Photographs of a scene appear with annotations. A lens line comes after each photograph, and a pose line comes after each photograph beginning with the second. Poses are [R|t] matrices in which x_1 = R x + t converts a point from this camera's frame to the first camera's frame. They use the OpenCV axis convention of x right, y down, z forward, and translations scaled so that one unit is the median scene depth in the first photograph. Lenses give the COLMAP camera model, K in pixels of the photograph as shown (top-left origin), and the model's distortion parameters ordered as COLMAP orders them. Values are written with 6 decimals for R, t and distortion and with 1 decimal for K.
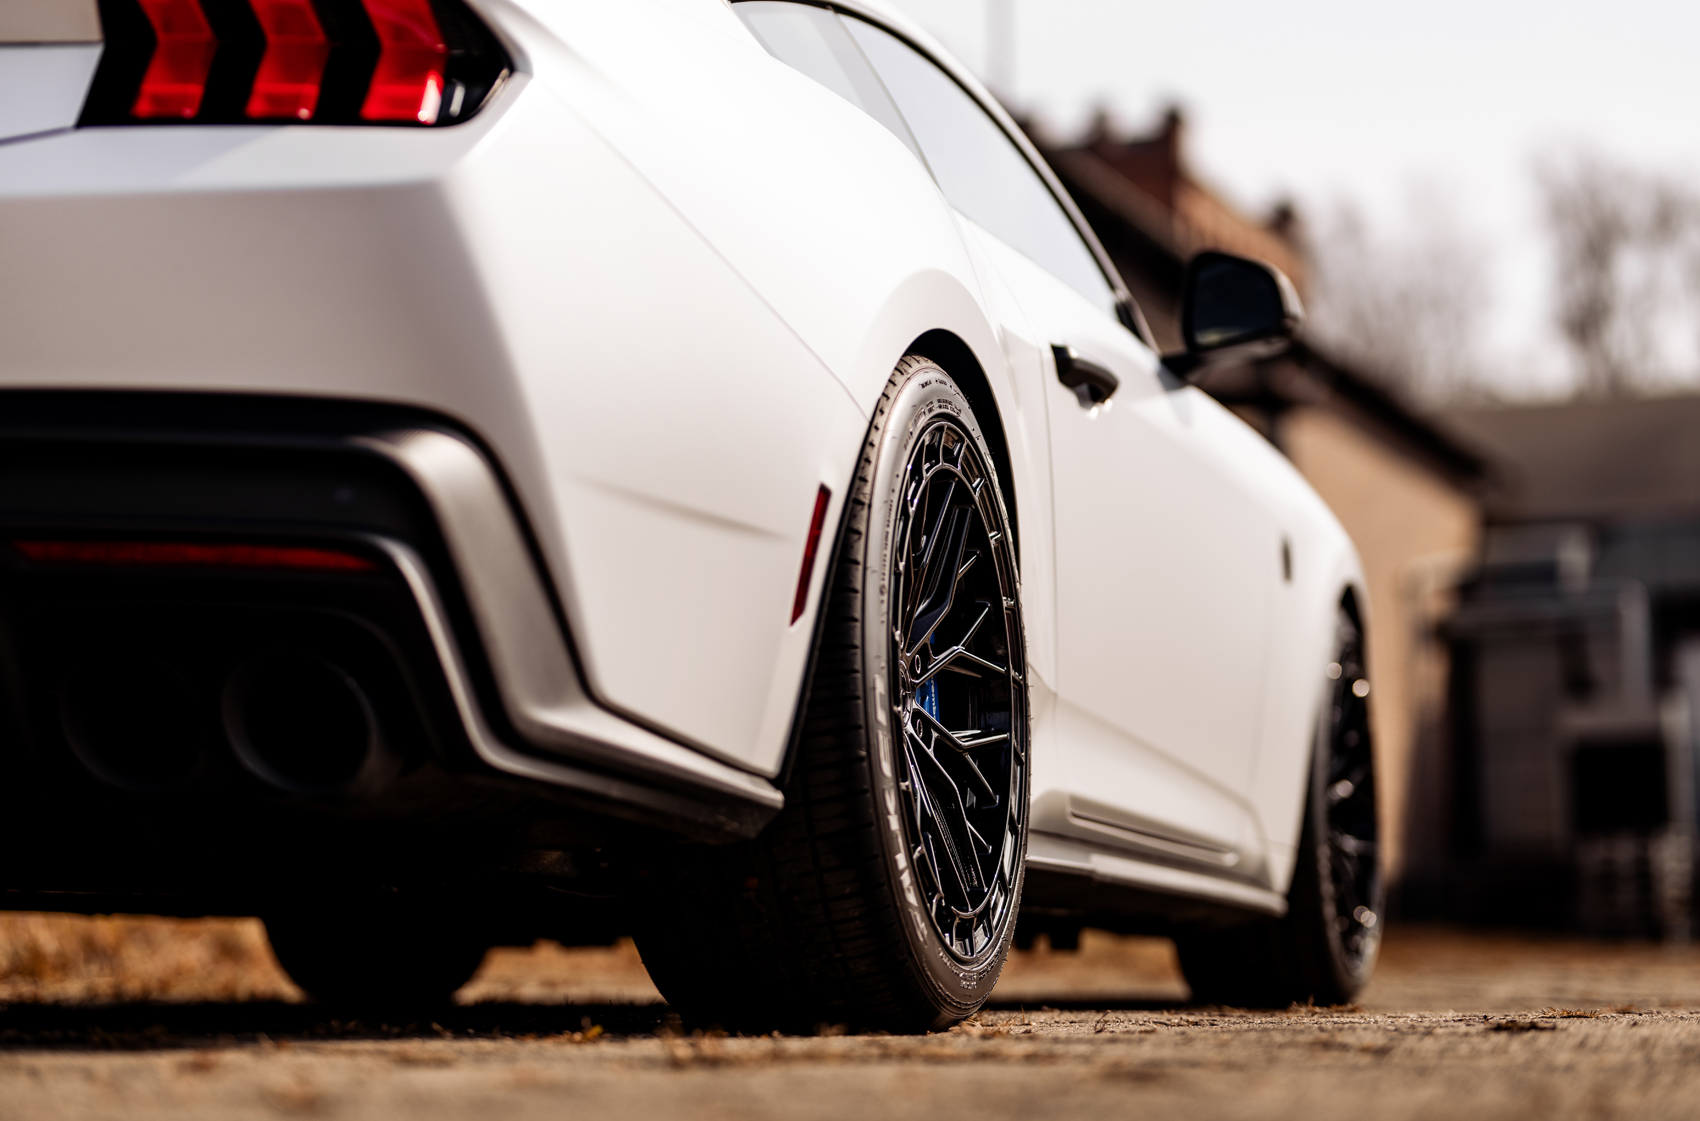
lens RADIAL K [[4154.8, 0, 850.0], [0, 4154.8, 560.5], [0, 0, 1]] dist [-0.023111, 0.337272]
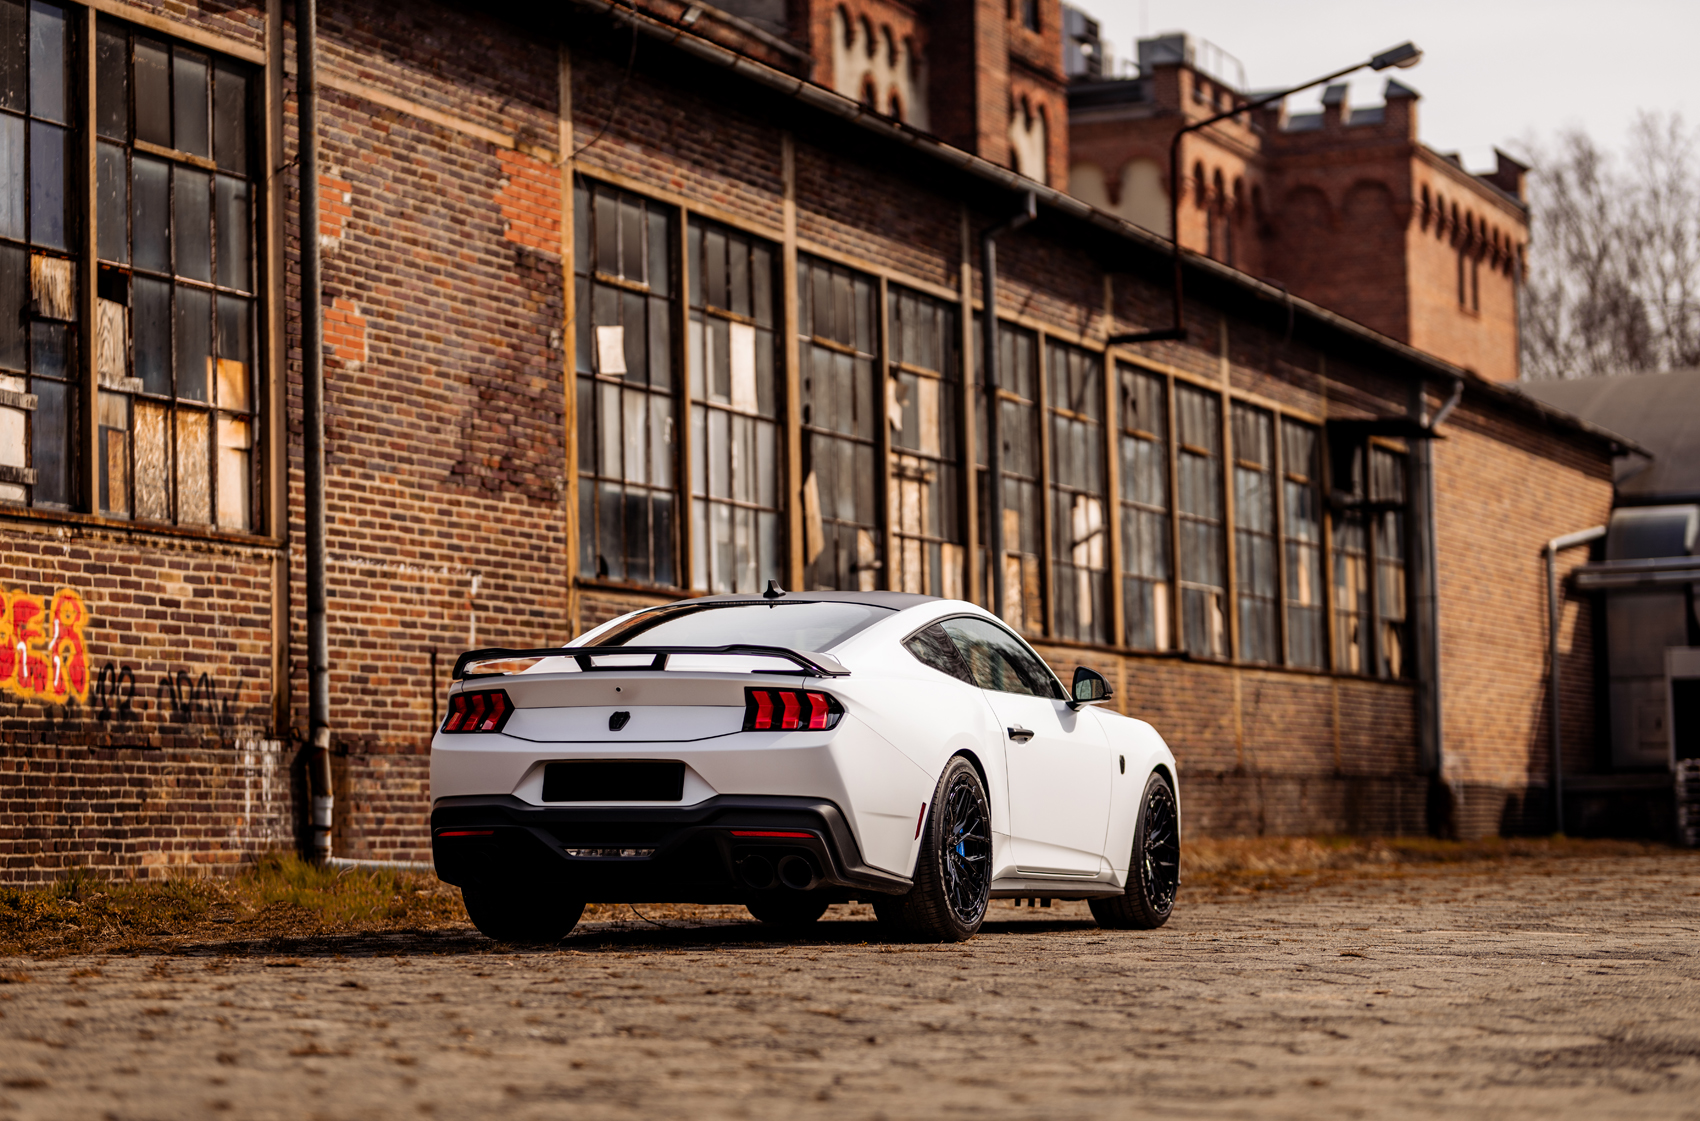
lens RADIAL K [[4154.8, 0, 850.0], [0, 4154.8, 560.5], [0, 0, 1]] dist [-0.023111, 0.337272]
pose [[0.997425, -0.008995, -0.071145, 0.174996], [0.011080, 0.999519, 0.028969, -0.307979], [0.070850, -0.029683, 0.997045, -2.476568]]
